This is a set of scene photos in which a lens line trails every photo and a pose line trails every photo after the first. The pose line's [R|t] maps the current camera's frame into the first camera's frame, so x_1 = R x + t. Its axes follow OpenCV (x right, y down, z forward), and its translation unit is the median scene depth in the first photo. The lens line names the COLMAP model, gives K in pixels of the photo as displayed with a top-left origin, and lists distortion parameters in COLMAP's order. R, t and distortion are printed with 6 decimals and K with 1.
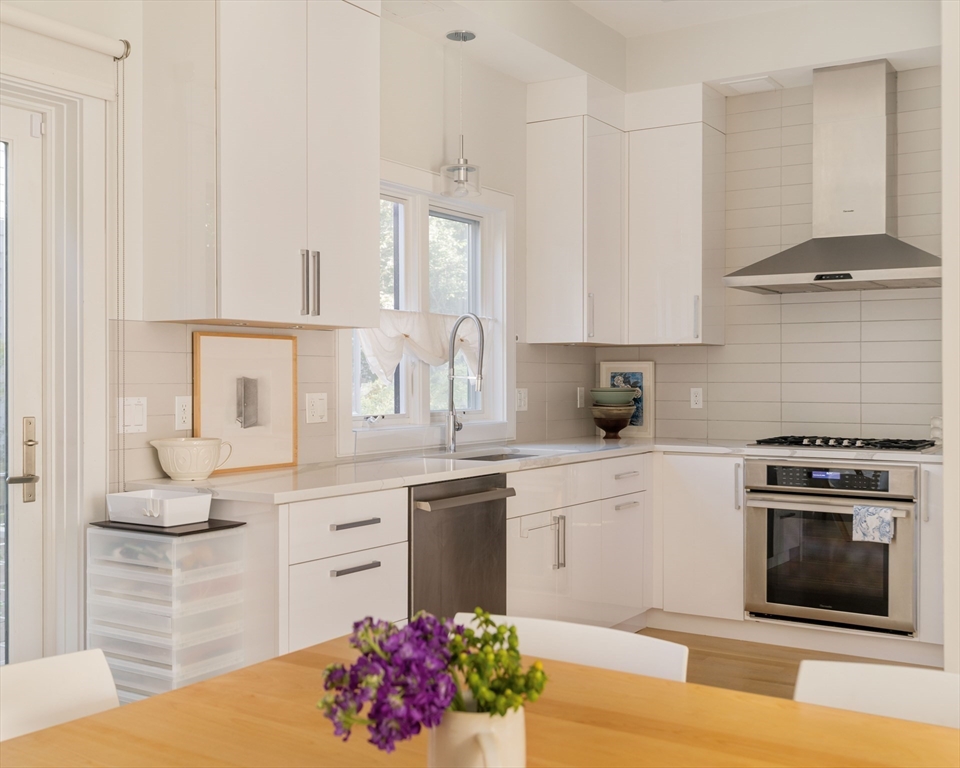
lens RADIAL K [[1096.0, 0, 480.1], [0, 1096.0, 386.6], [0, 0, 1]] dist [-0.002906, 0.000000]
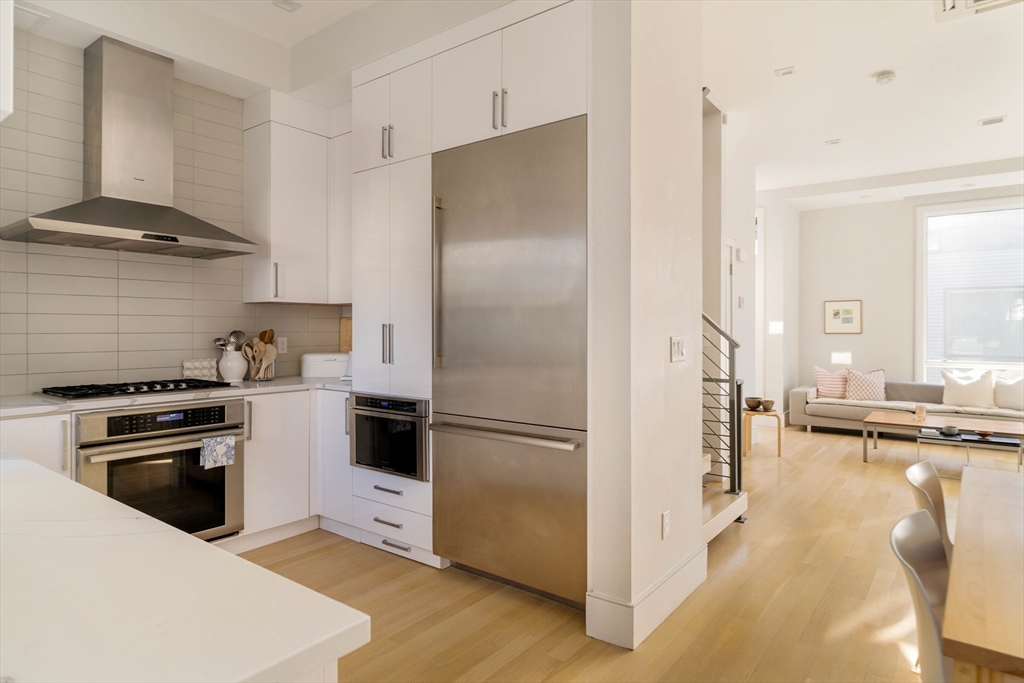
lens RADIAL K [[584.7, 0, 524.9], [0, 584.7, 328.4], [0, 0, 1]] dist [-0.002709, 0.006021]
pose [[0.074522, 0.000052, 0.997219, -0.237590], [0.008833, 0.999961, -0.000713, -0.004842], [-0.997180, 0.008862, 0.074518, 0.585764]]
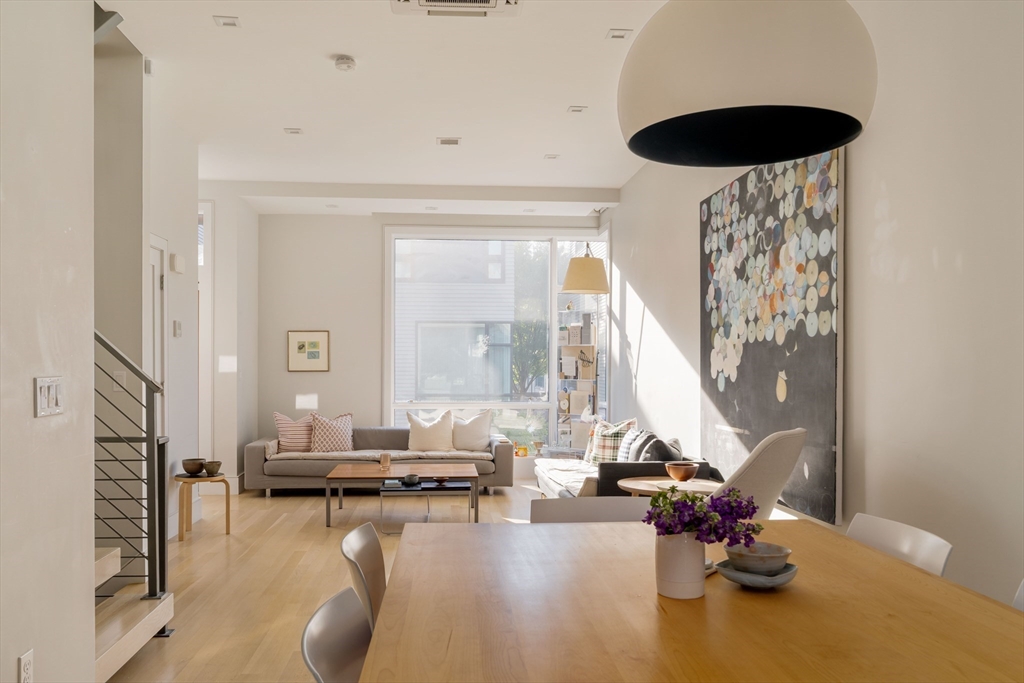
lens RADIAL K [[785.8, 0, 490.7], [0, 785.8, 374.6], [0, 0, 1]] dist [-0.011157, -0.007620]
pose [[-0.595821, -0.010529, 0.803048, -0.220755], [0.005031, 0.999846, 0.016841, -0.004399], [-0.803101, 0.014075, -0.595676, 0.552478]]
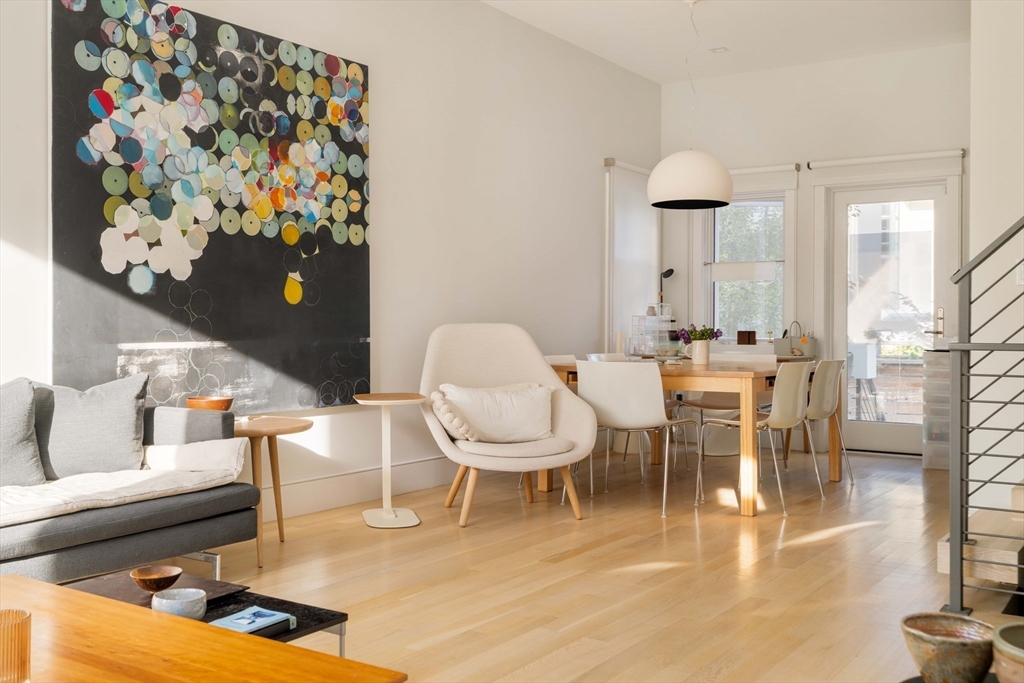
lens RADIAL K [[1008.0, 0, 509.2], [0, 1008.0, 338.5], [0, 0, 1]] dist [-0.009014, 0.000000]
pose [[-0.022768, 0.007174, -0.999715, 1.223013], [-0.012563, 0.999893, 0.007462, 0.061887], [0.999662, 0.012730, -0.022676, 0.078753]]
